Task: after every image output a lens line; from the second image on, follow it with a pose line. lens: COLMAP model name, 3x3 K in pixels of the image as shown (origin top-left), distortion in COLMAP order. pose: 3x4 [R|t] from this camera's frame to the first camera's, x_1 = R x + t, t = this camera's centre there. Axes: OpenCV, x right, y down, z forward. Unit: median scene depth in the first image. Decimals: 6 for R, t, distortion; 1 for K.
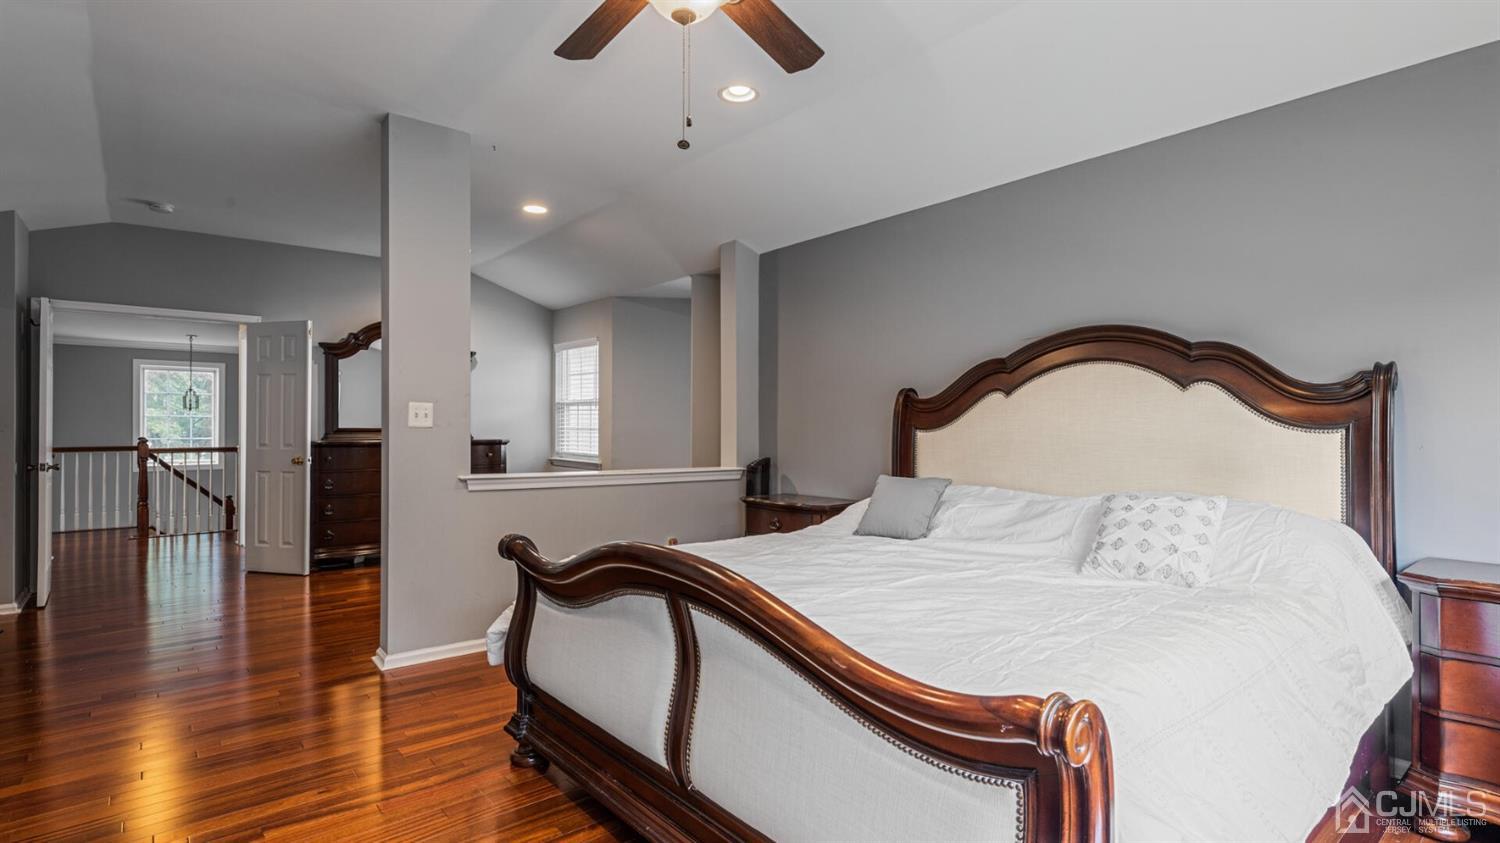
lens RADIAL K [[728.7, 0, 749.4], [0, 728.7, 431.9], [0, 0, 1]] dist [0.000305, -0.000402]
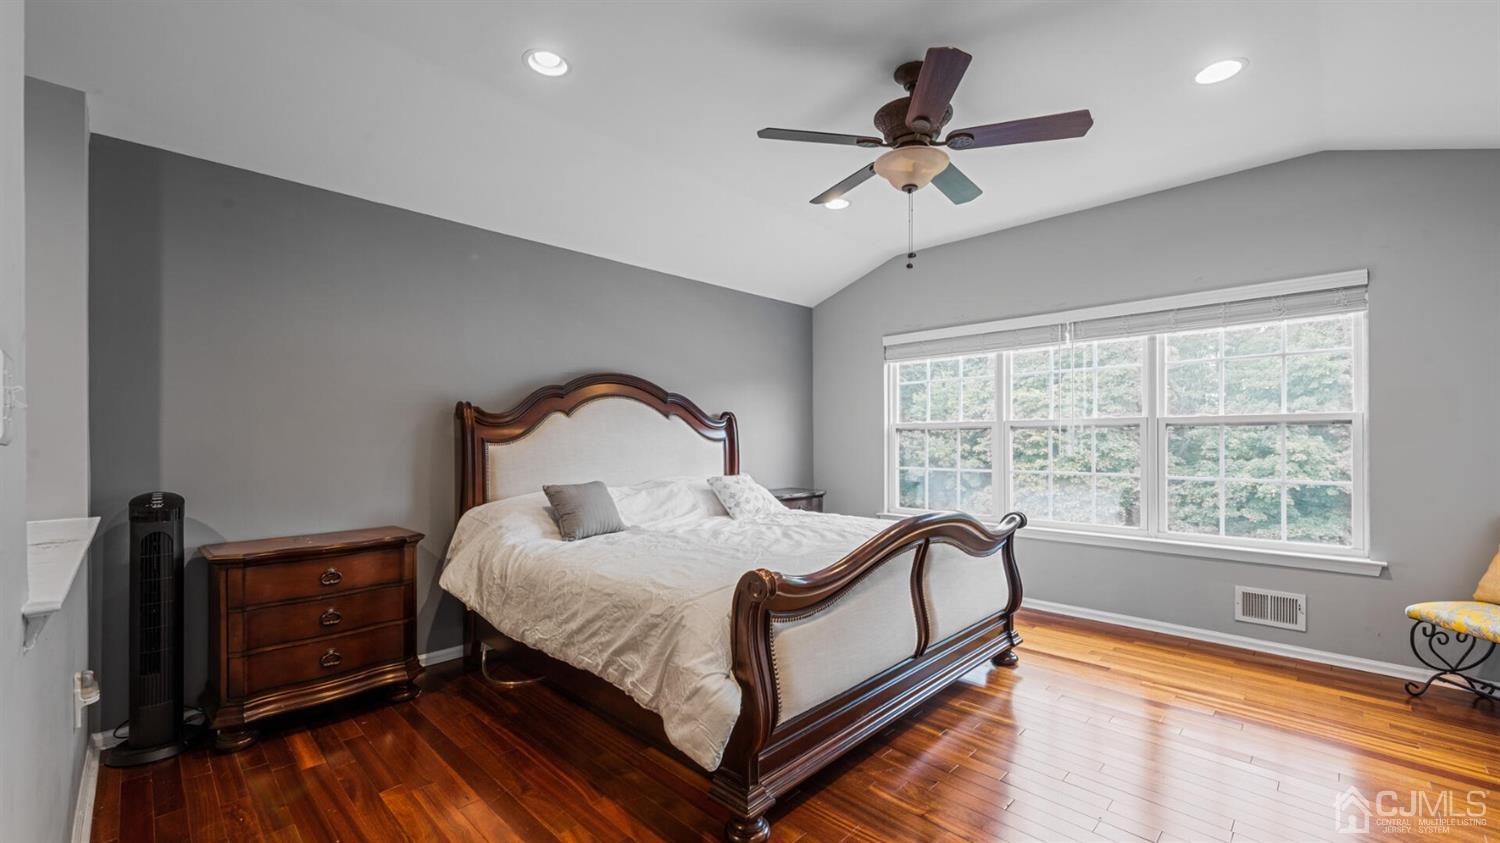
lens RADIAL K [[597.0, 0, 761.2], [0, 597.0, 438.6], [0, 0, 1]] dist [0.016473, -0.005476]
pose [[-0.114222, 0.001569, 0.993454, -0.362127], [0.010544, 0.999944, -0.000367, -0.002934], [-0.993399, 0.010433, -0.114232, 0.388565]]
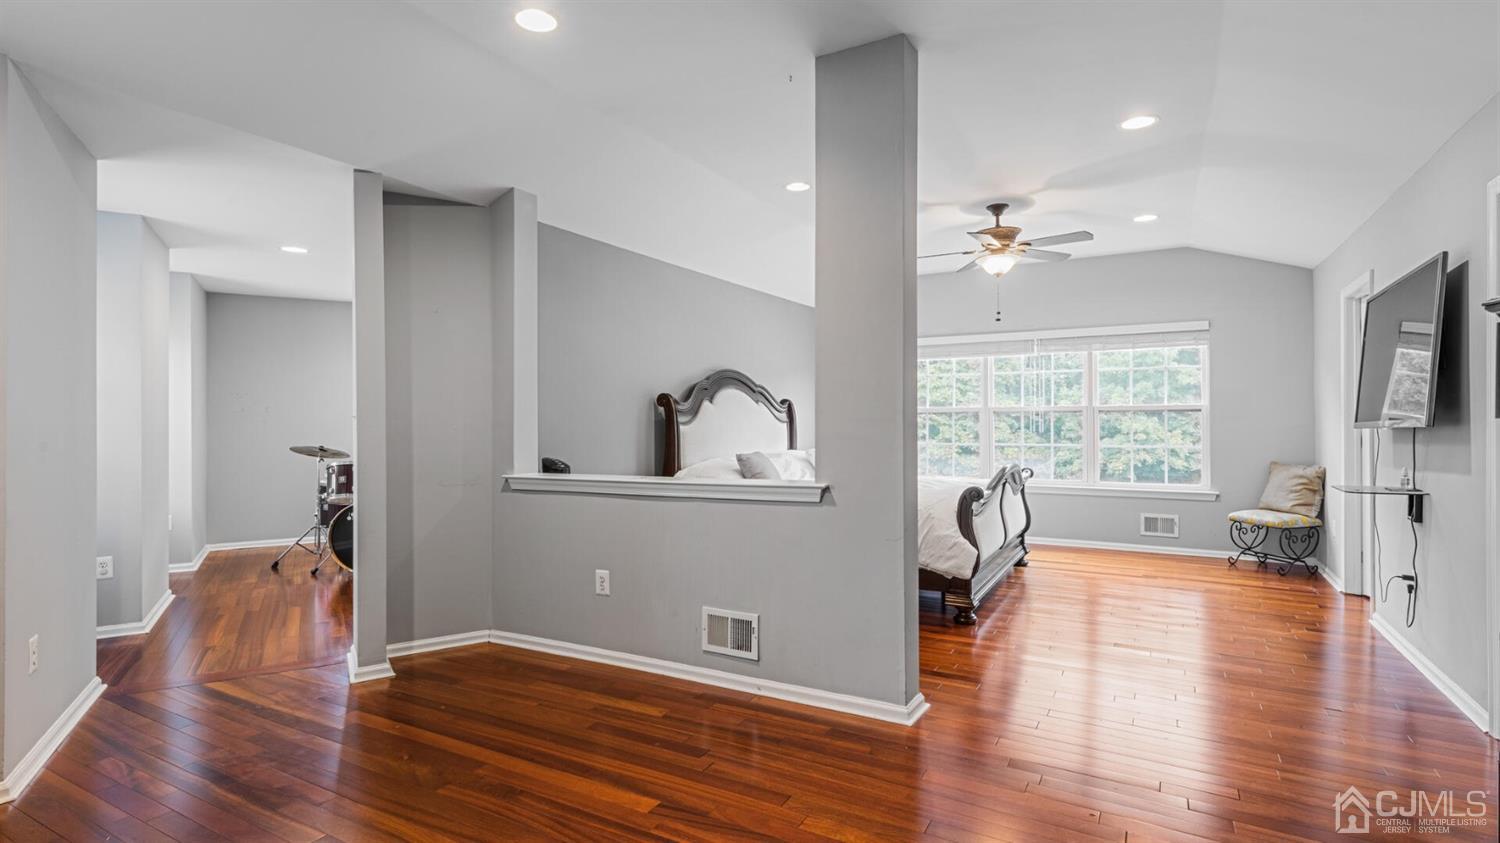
lens RADIAL K [[728.7, 0, 746.1], [0, 728.7, 420.2], [0, 0, 1]] dist [0.000305, -0.000402]
pose [[-0.353126, 0.000989, 0.935575, -0.617724], [0.010433, 0.999941, 0.002880, -0.007336], [-0.935517, 0.010778, -0.353116, 0.755709]]
